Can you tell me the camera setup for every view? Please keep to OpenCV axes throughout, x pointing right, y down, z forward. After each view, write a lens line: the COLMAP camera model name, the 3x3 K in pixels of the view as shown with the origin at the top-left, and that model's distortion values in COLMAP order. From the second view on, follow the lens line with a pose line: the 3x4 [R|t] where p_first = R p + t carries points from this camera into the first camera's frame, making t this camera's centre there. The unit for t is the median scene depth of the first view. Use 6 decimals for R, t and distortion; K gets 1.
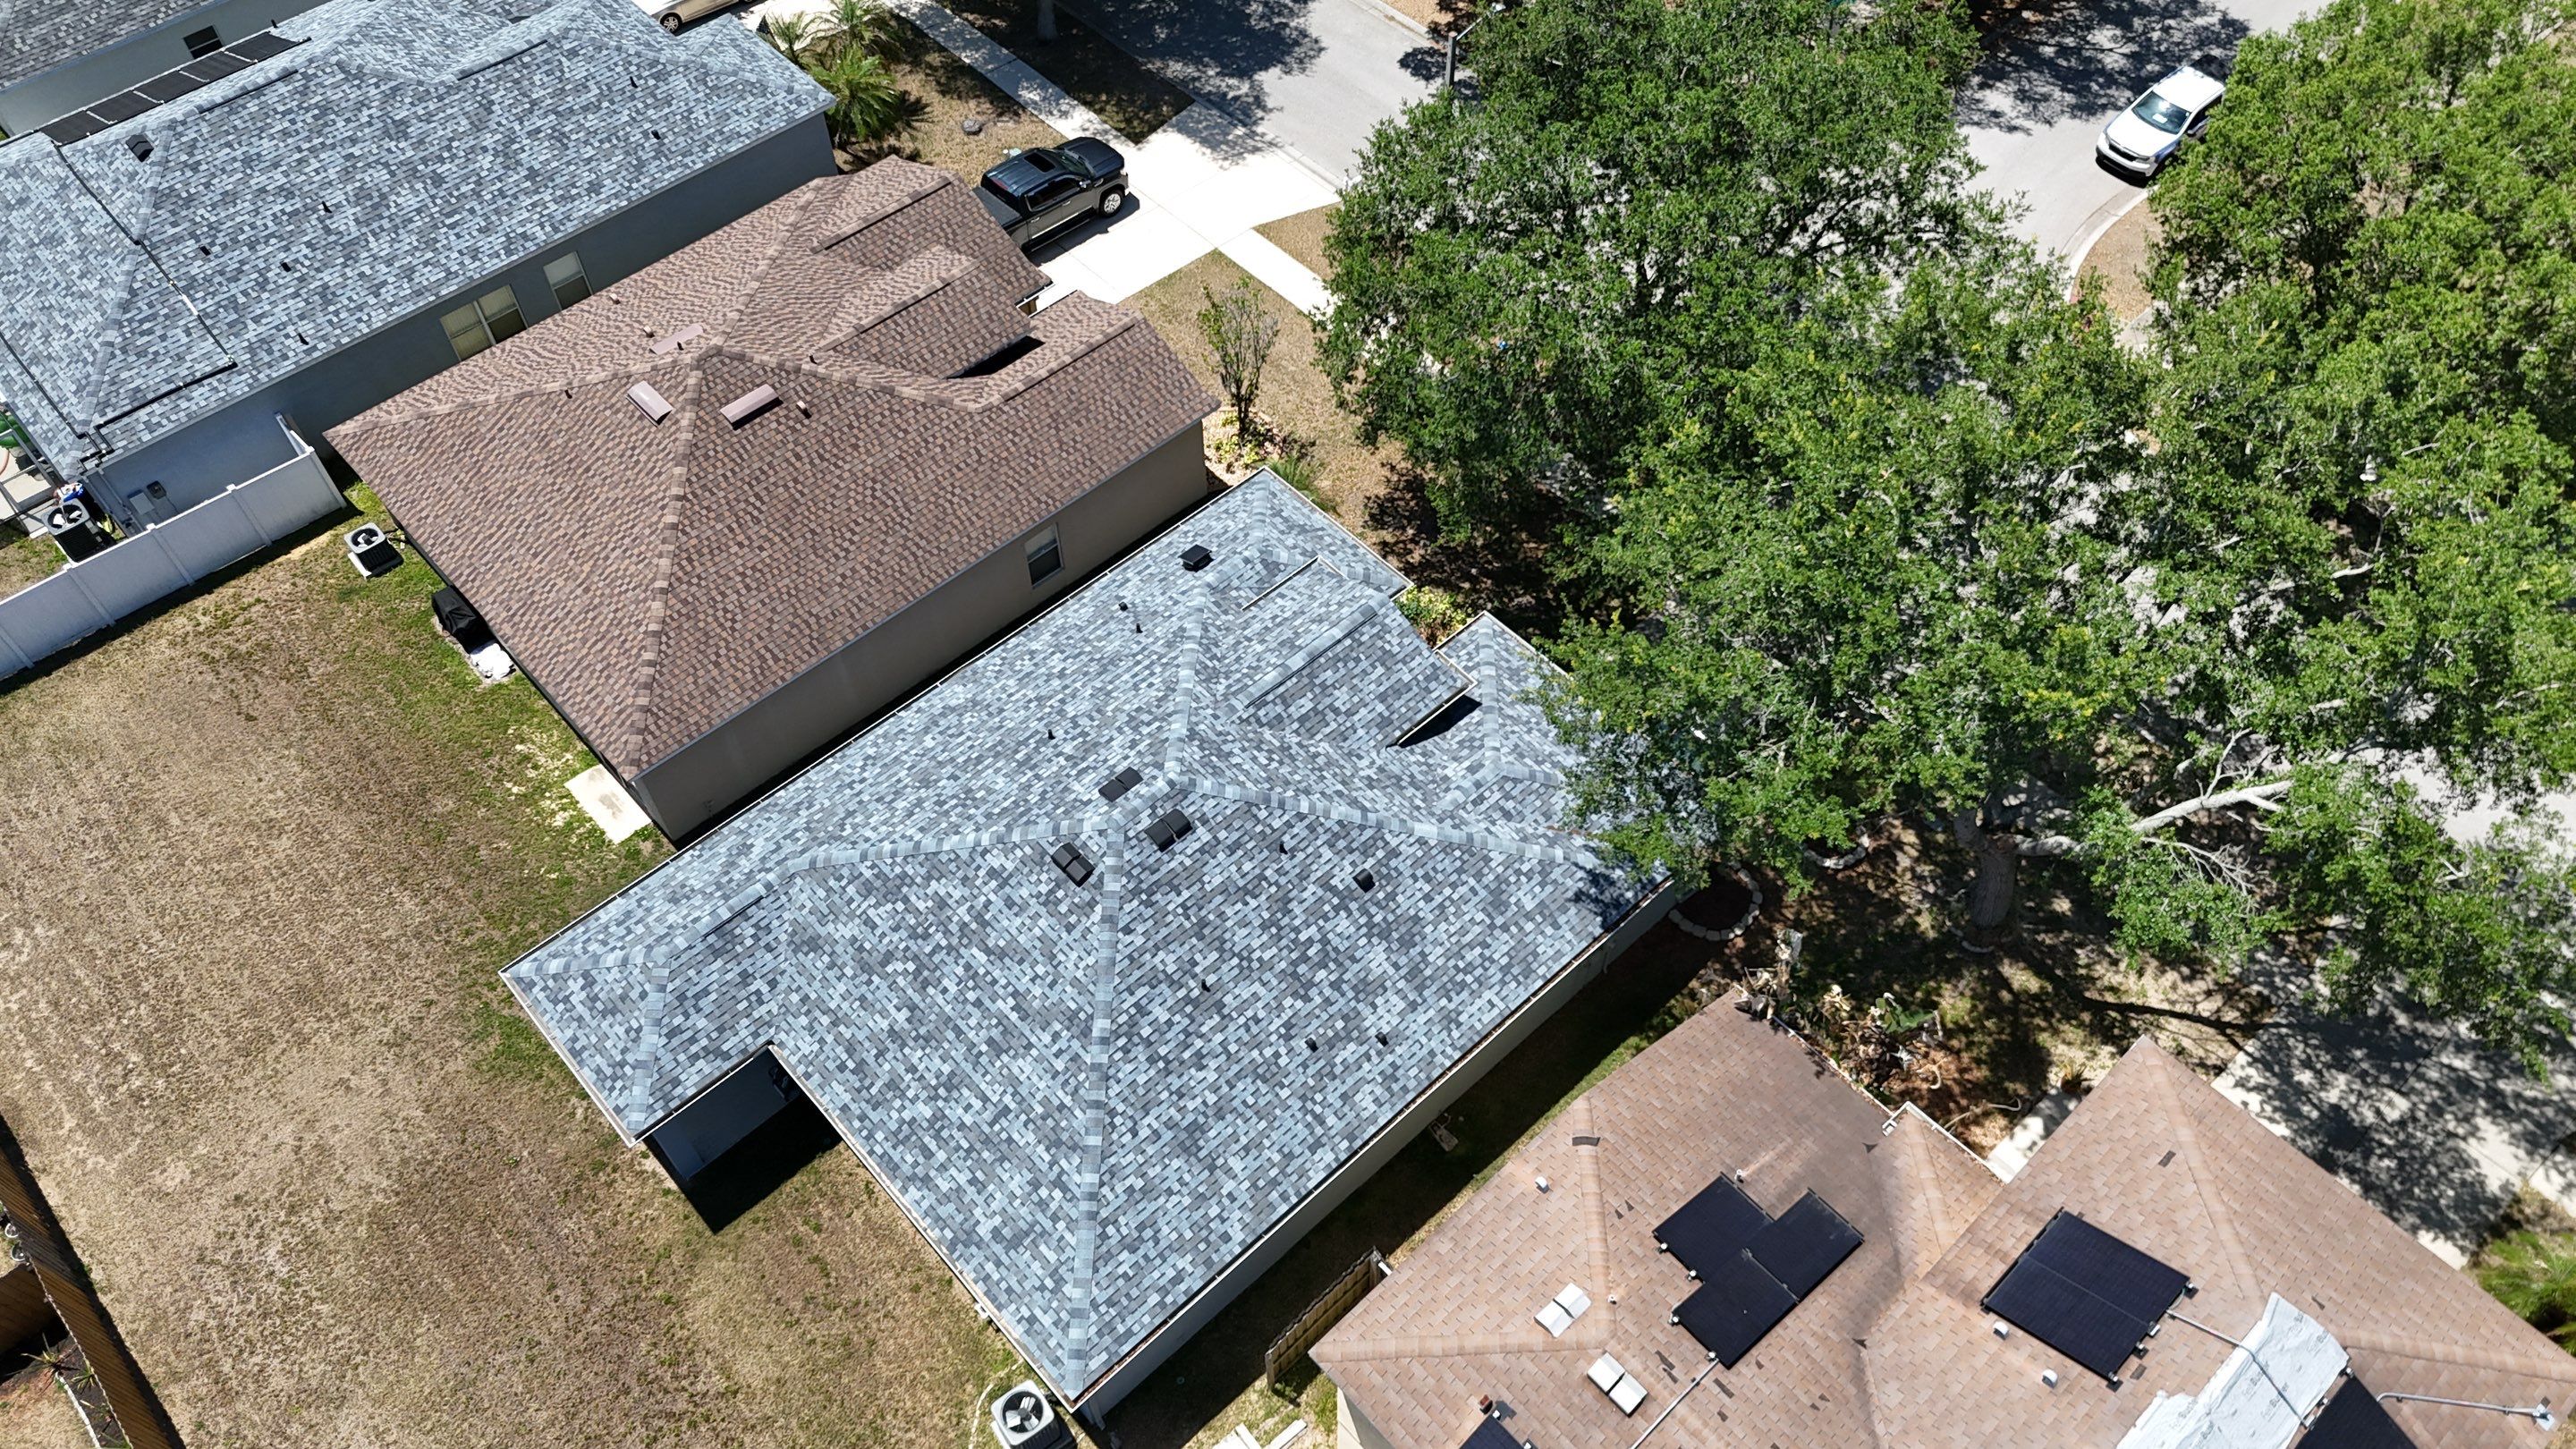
lens RADIAL K [[1897.4, 0, 1284.5], [0, 1897.4, 720.9], [0, 0, 1]] dist [0.130987, -0.127524]
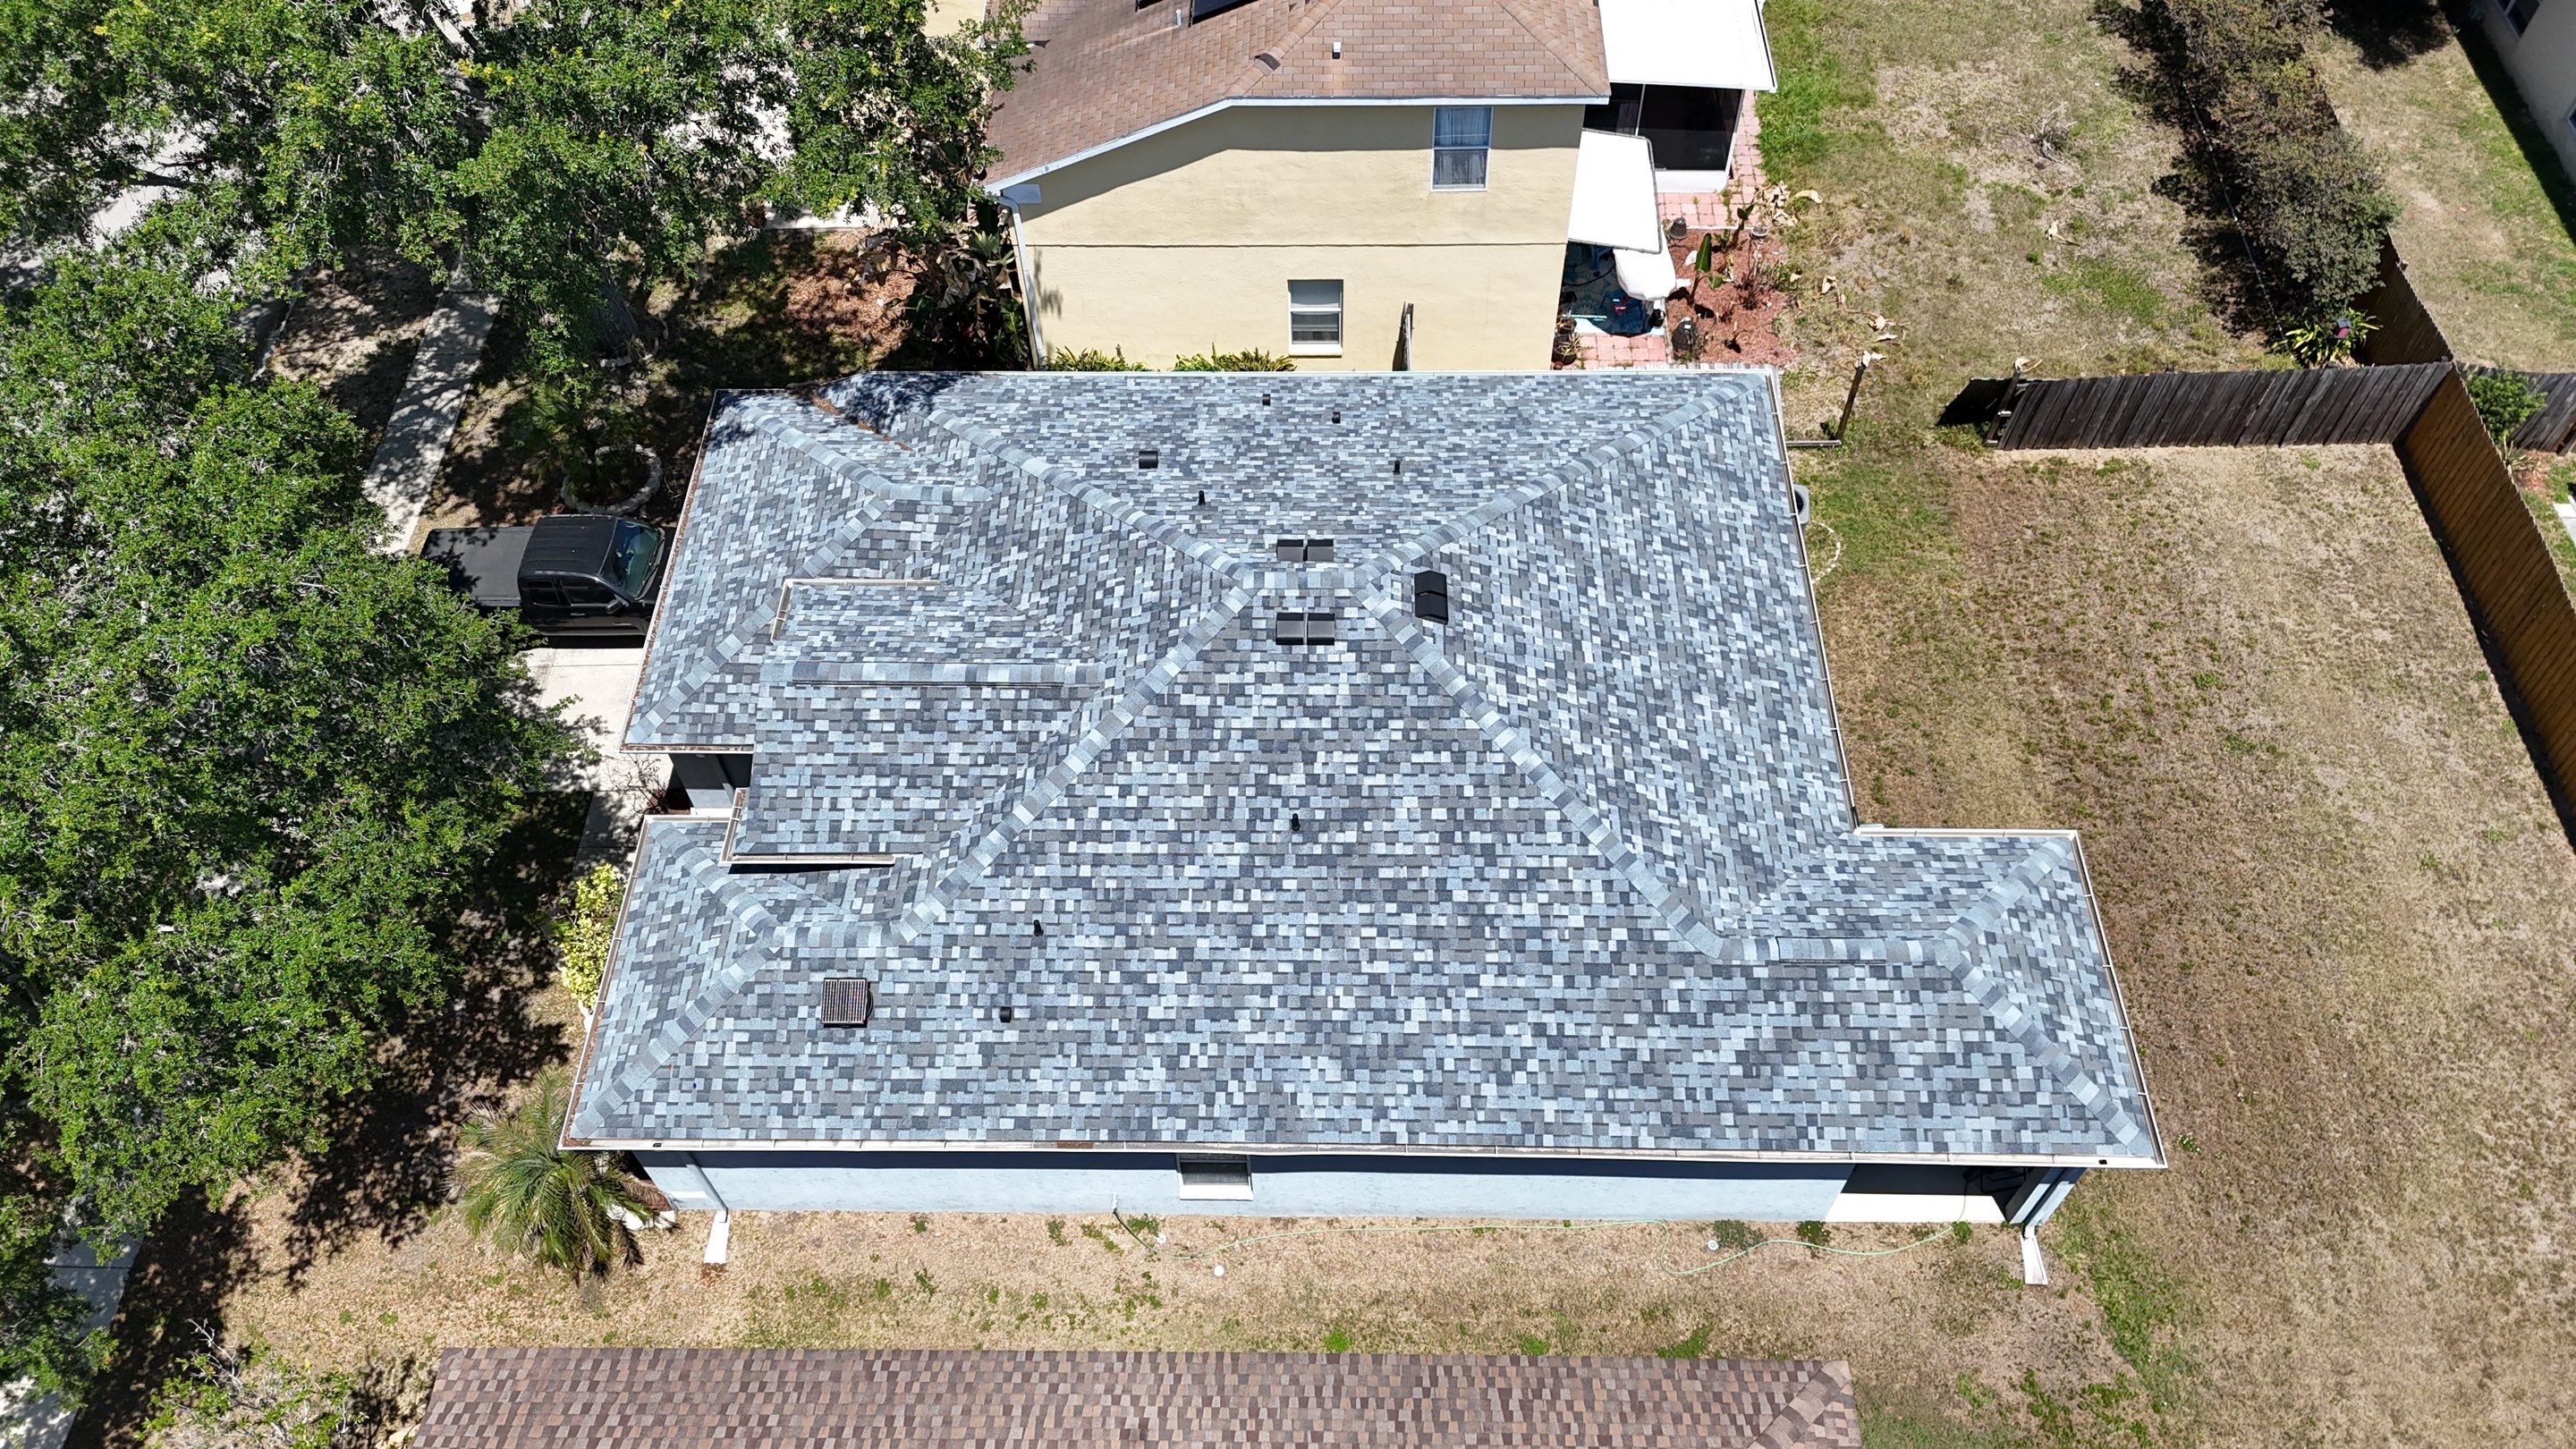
lens RADIAL K [[1897.4, 0, 1284.5], [0, 1897.4, 720.9], [0, 0, 1]] dist [0.130987, -0.127524]
pose [[-0.725554, -0.537608, 0.429592, -0.407095], [0.572449, -0.125042, 0.810349, -0.552313], [-0.381933, 0.833872, 0.398478, 0.763901]]
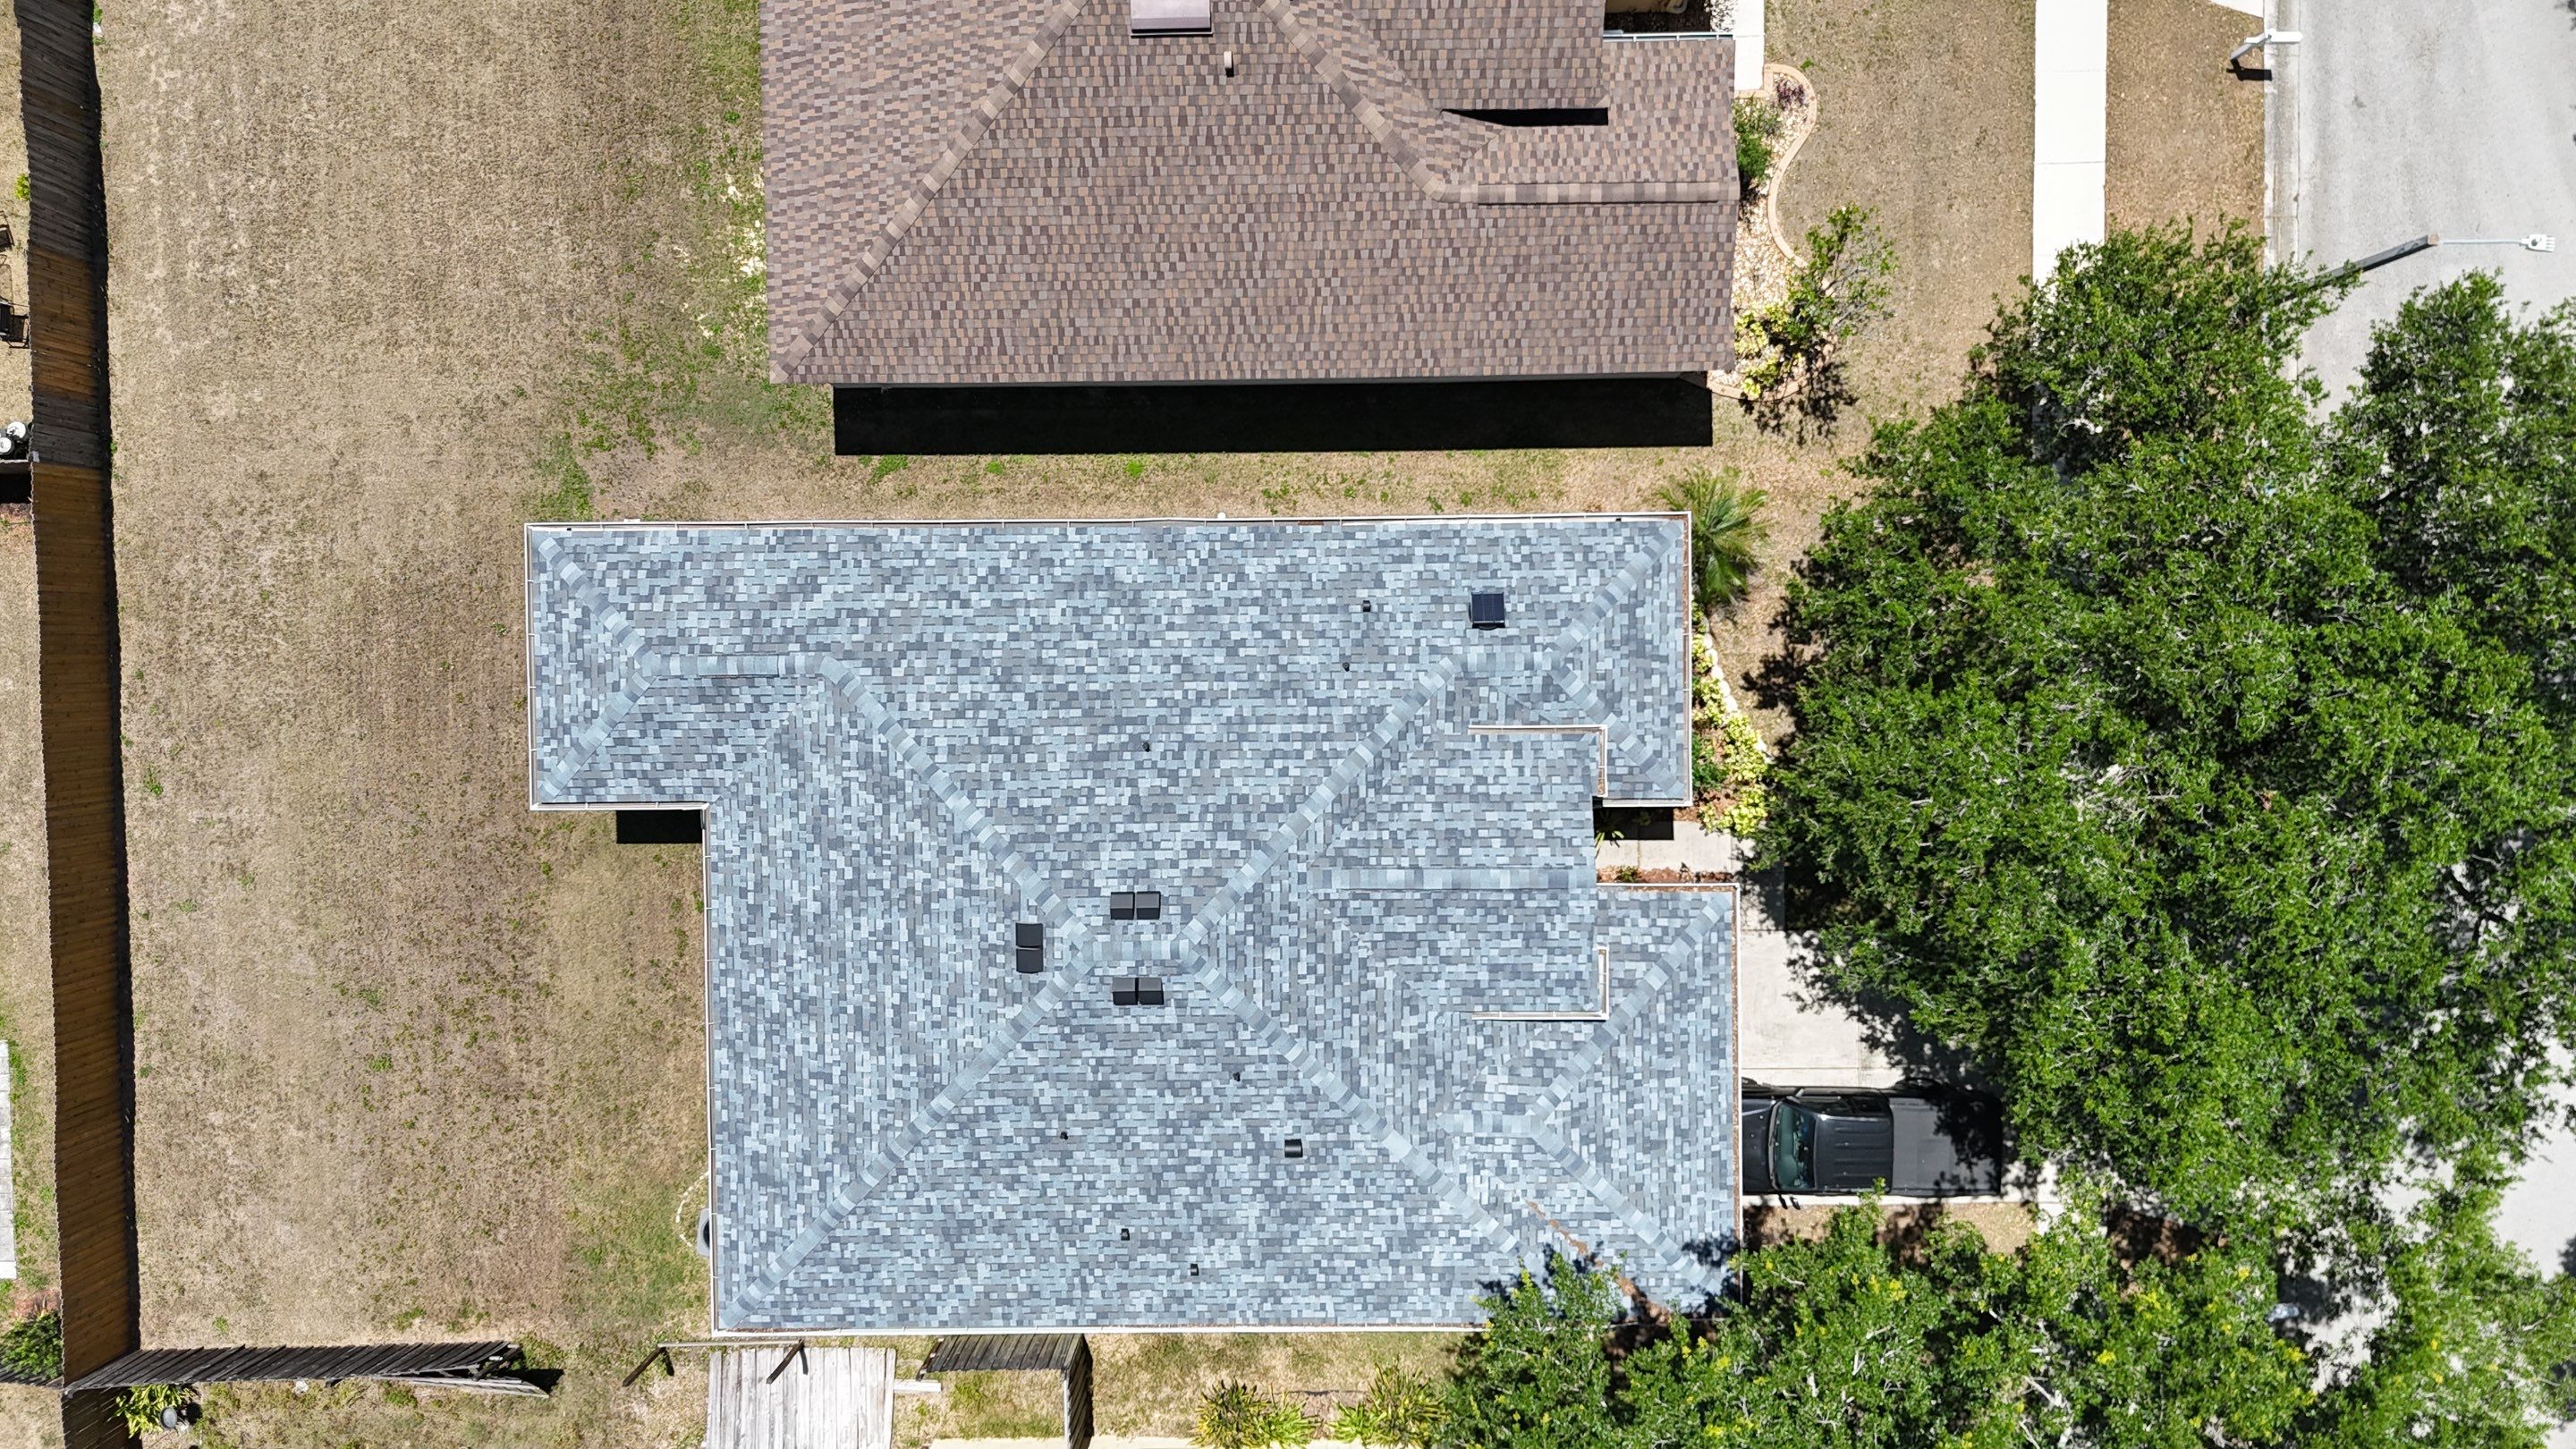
lens RADIAL K [[1897.4, 0, 1284.5], [0, 1897.4, 720.9], [0, 0, 1]] dist [0.130987, -0.127524]
pose [[0.746536, 0.664887, 0.024679, -0.113654], [-0.533966, 0.576583, 0.618412, -0.571624], [0.396944, -0.474844, 0.785467, 0.416744]]
